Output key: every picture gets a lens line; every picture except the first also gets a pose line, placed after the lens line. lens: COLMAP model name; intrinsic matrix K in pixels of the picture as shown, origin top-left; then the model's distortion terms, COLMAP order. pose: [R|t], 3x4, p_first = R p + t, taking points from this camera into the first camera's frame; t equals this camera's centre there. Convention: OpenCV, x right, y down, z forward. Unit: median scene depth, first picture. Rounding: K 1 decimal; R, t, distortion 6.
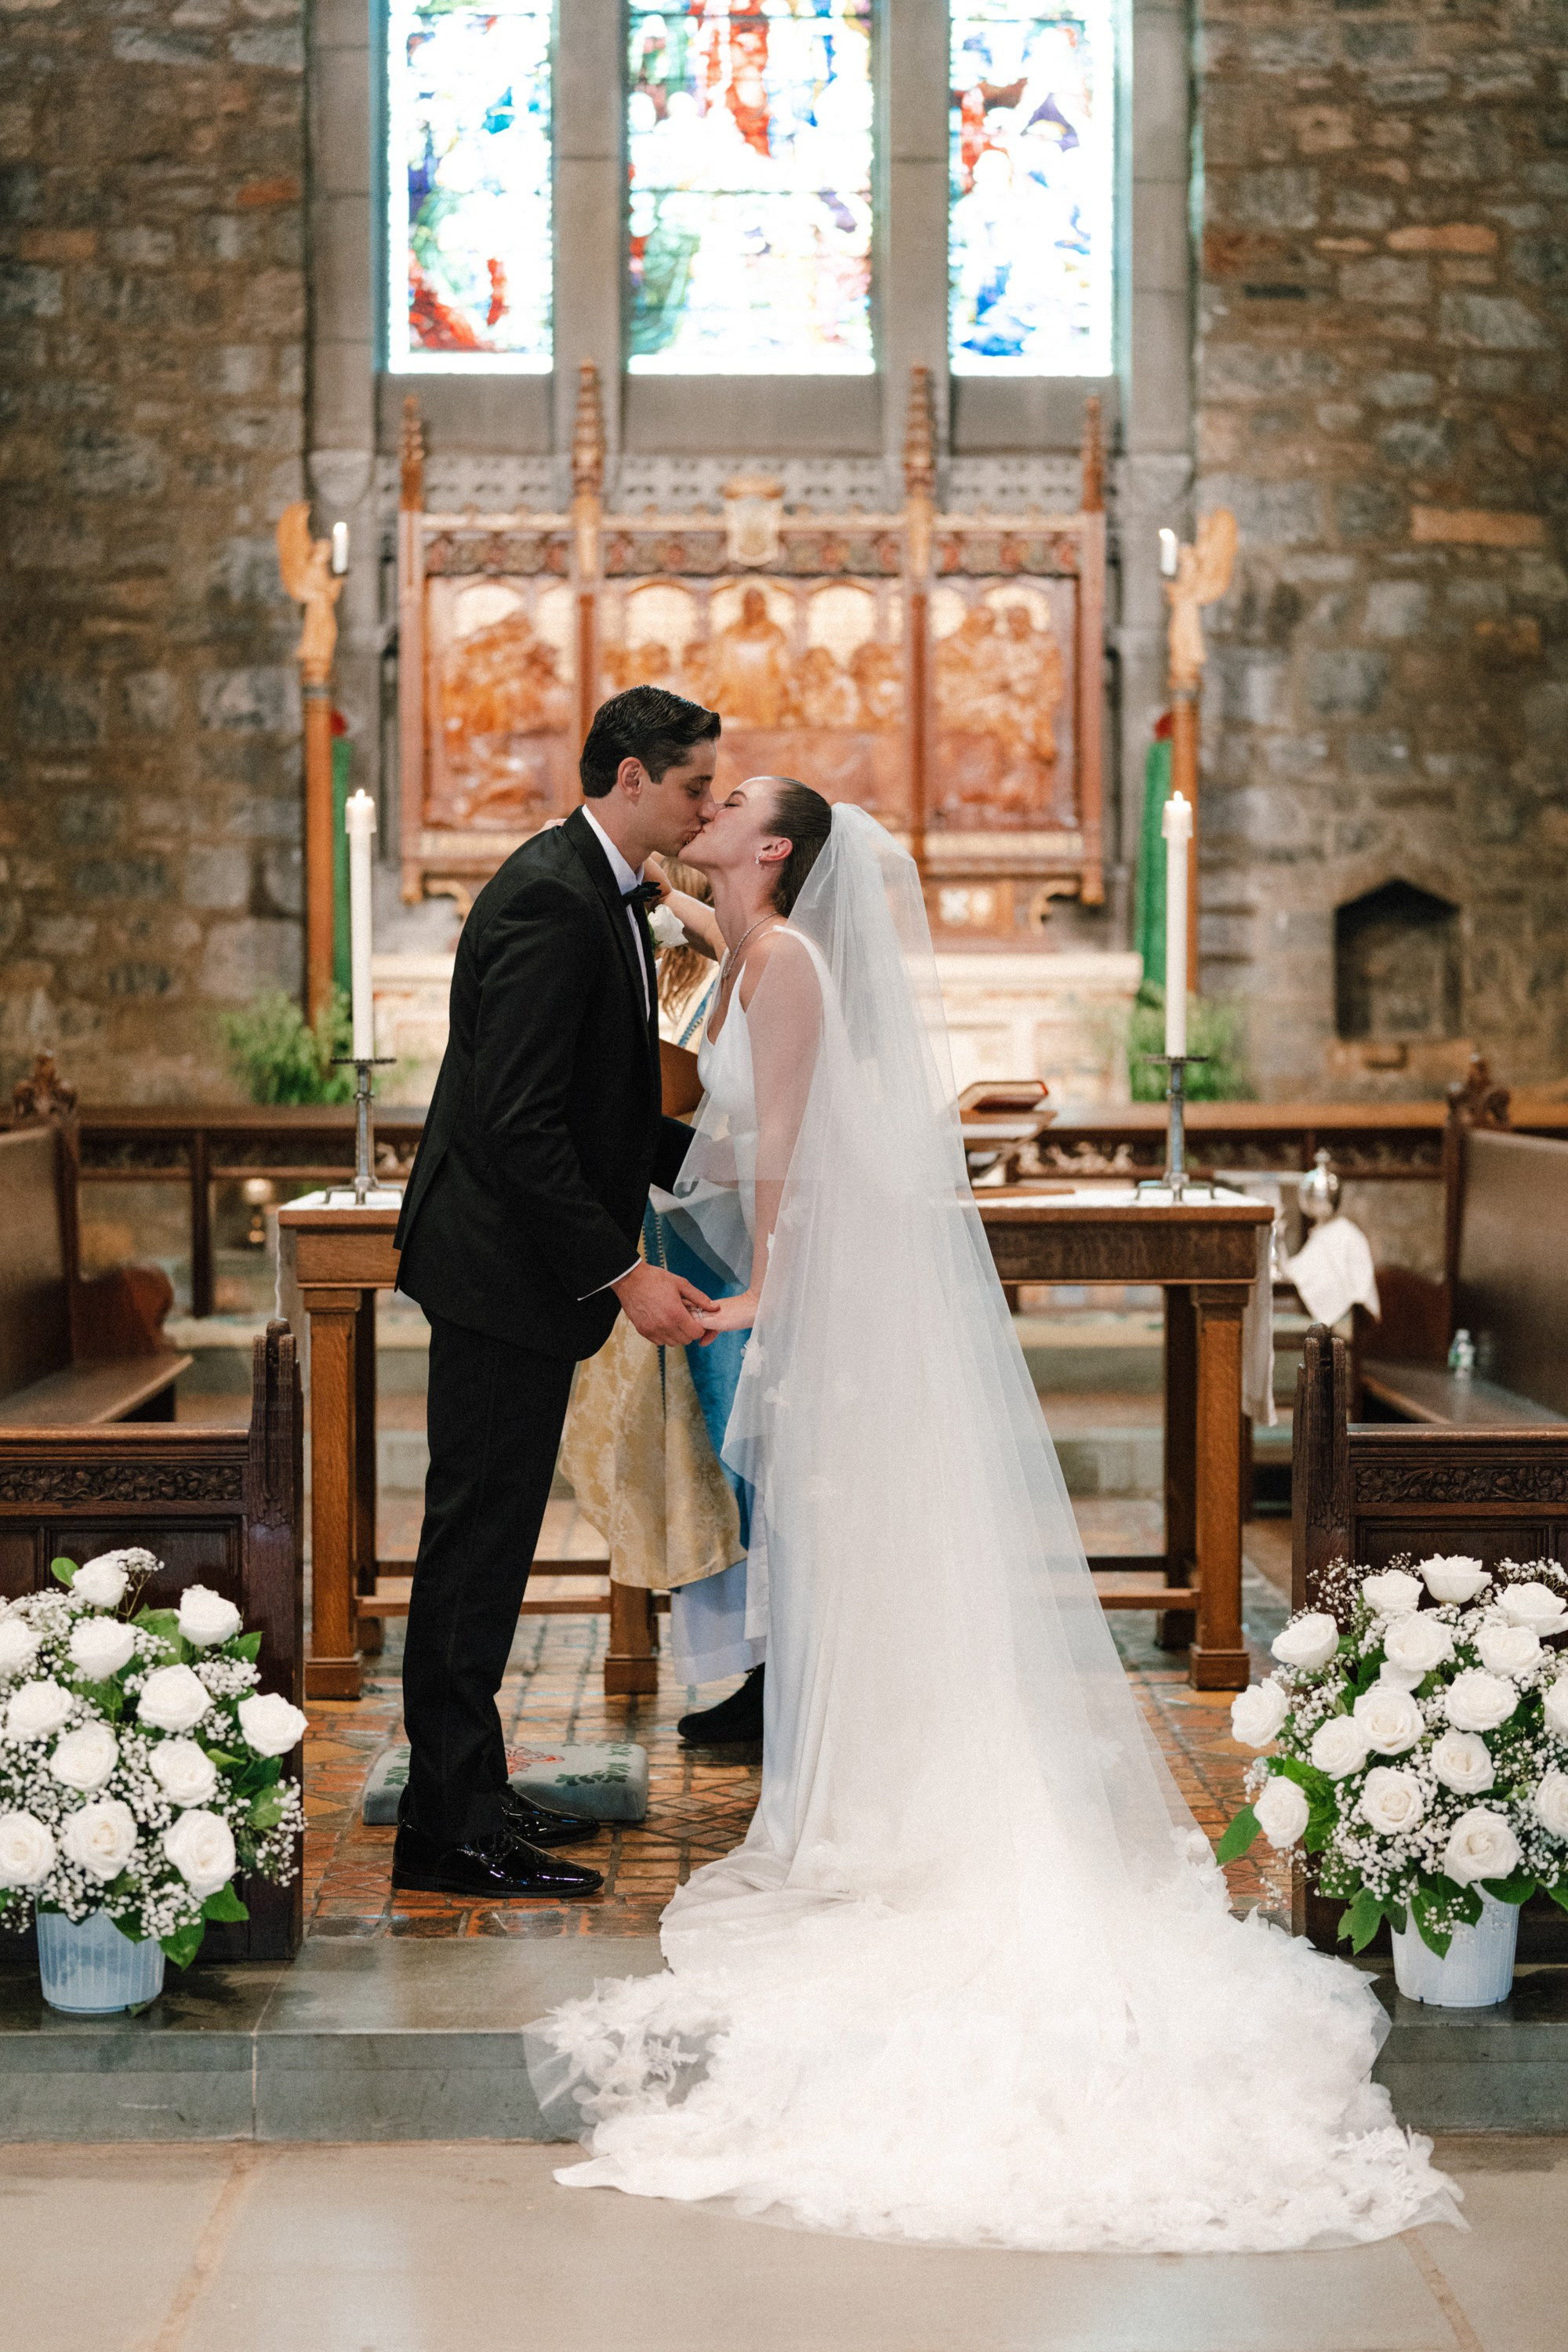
lens RADIAL K [[3454.4, 0, 791.8], [0, 3454.4, 1103.4], [0, 0, 1]] dist [0.000716, 0.025758]
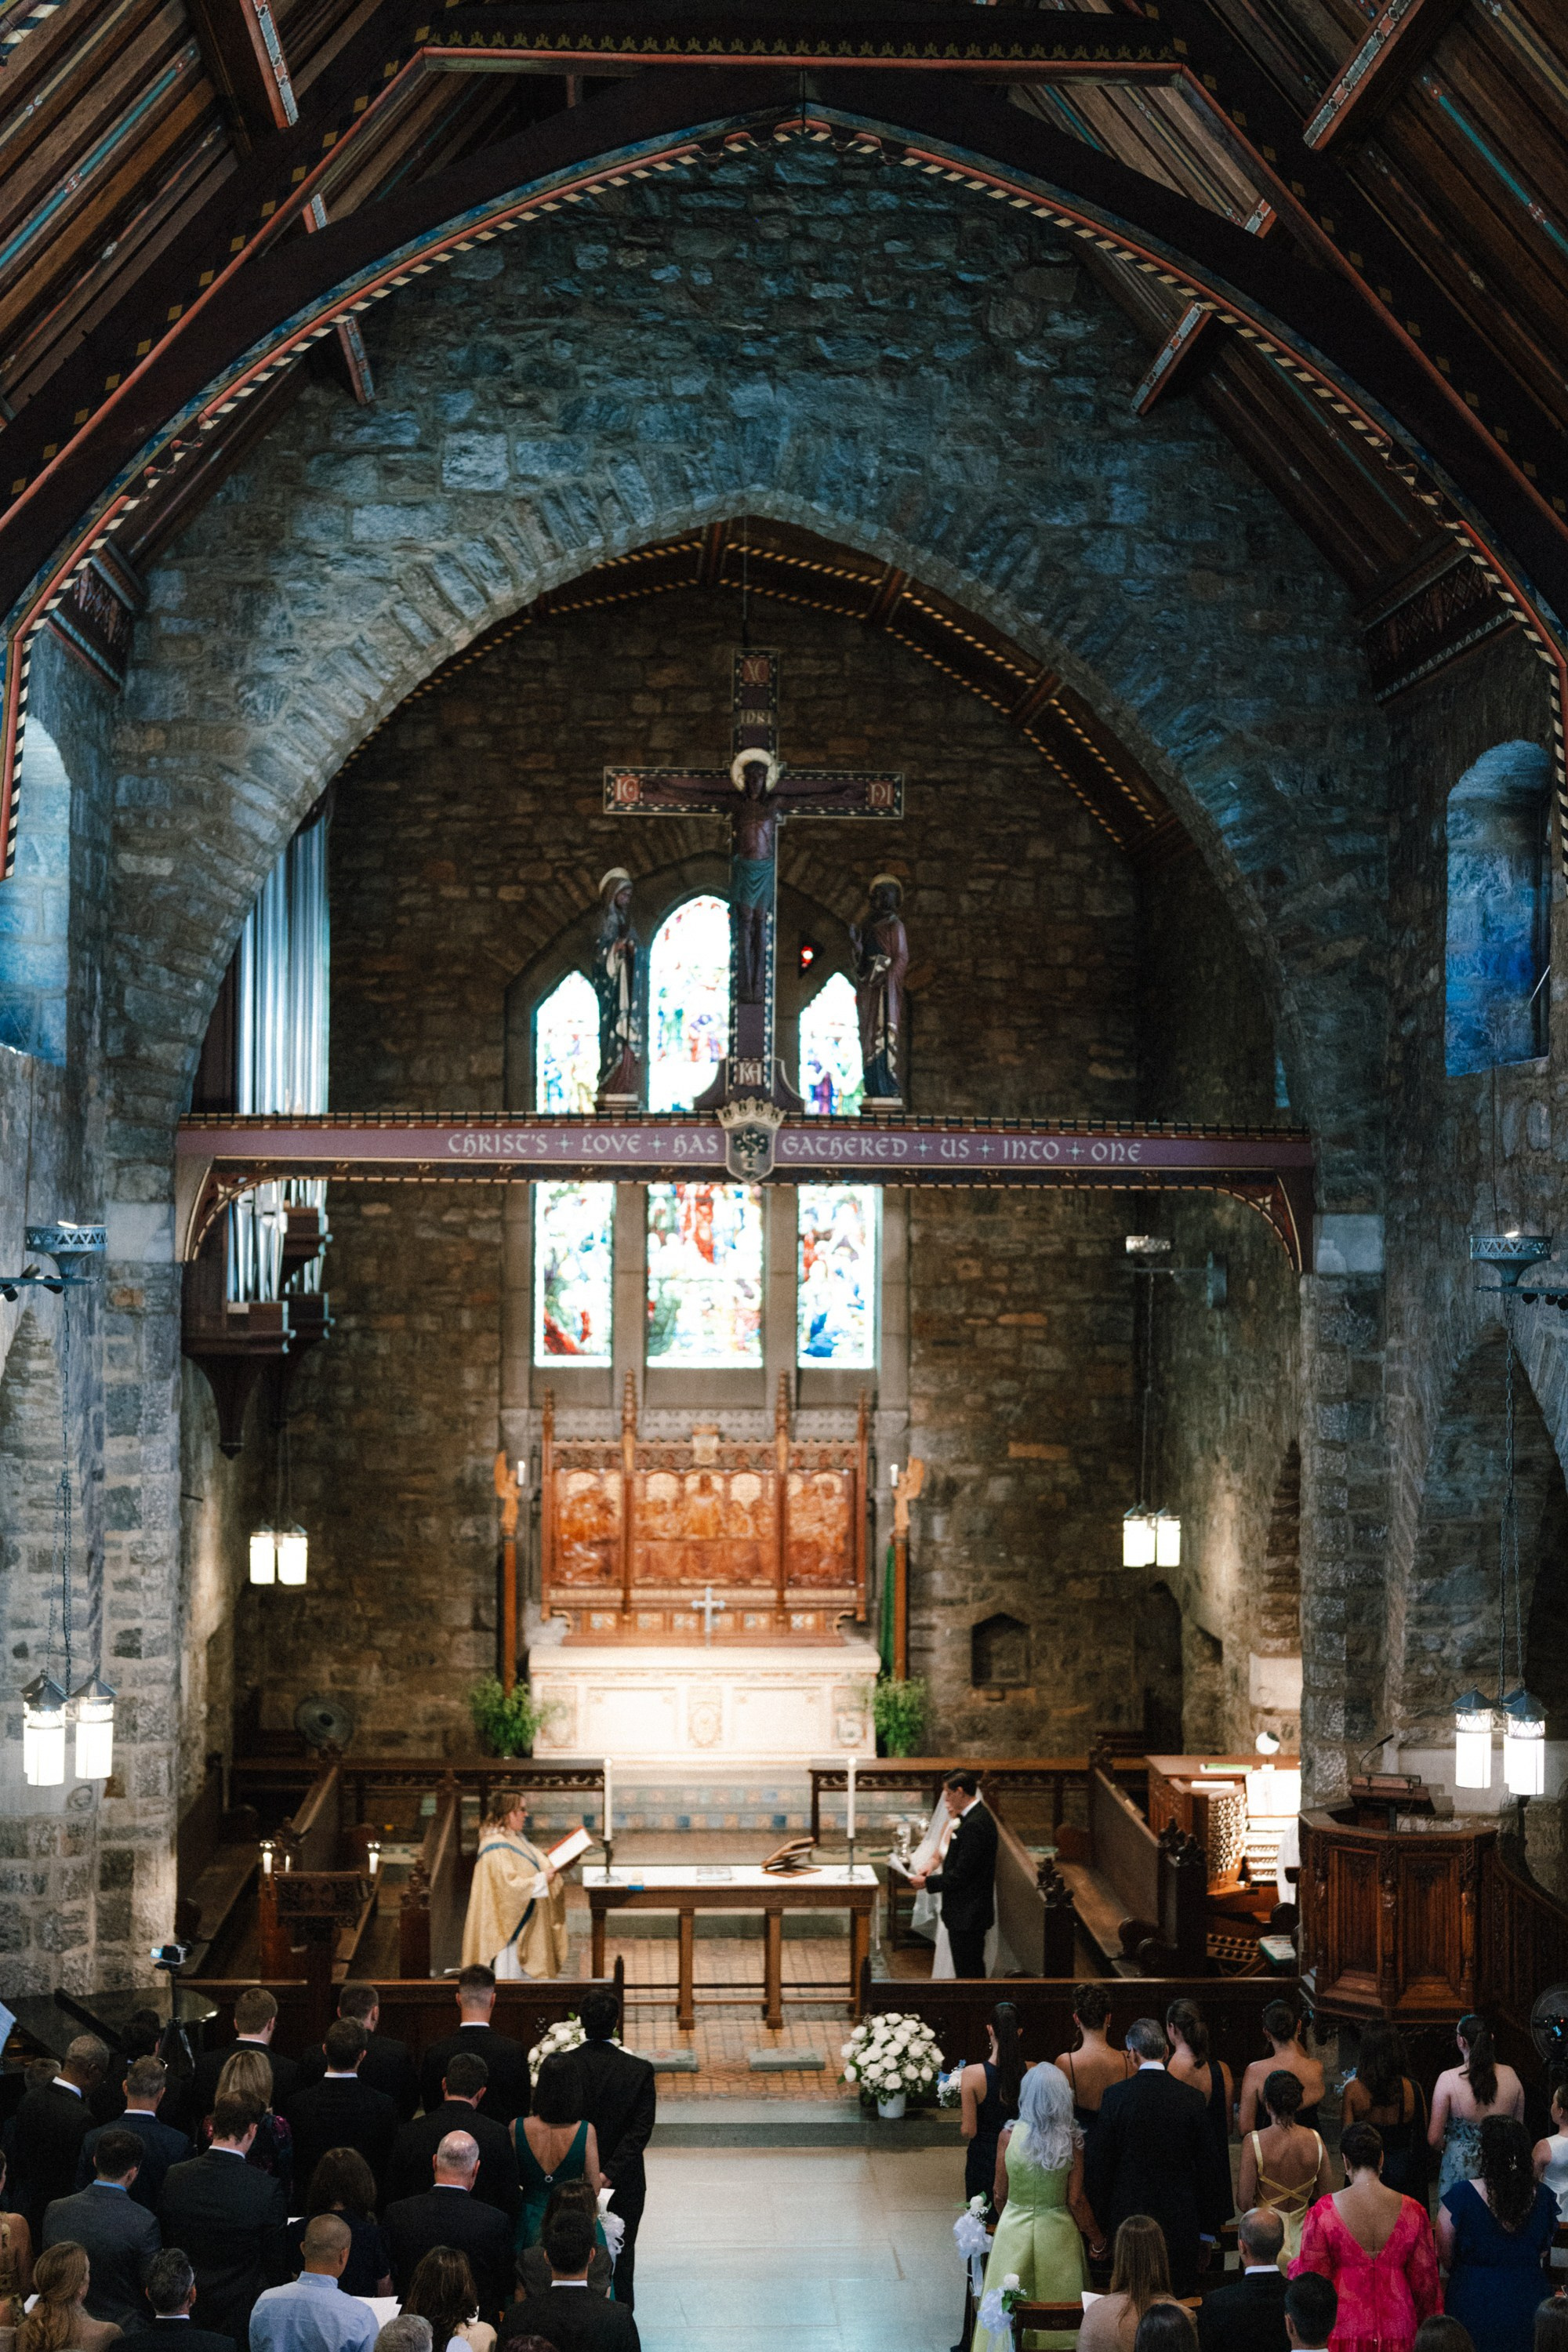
lens RADIAL K [[3342.1, 0, 764.5], [0, 3342.1, 1177.2], [0, 0, 1]] dist [0.001115, 0.013357]
pose [[0.999631, 0.008307, 0.025862, -0.029902], [-0.007371, 0.999321, -0.036092, -0.262155], [-0.026144, 0.035889, 0.999014, -1.105000]]
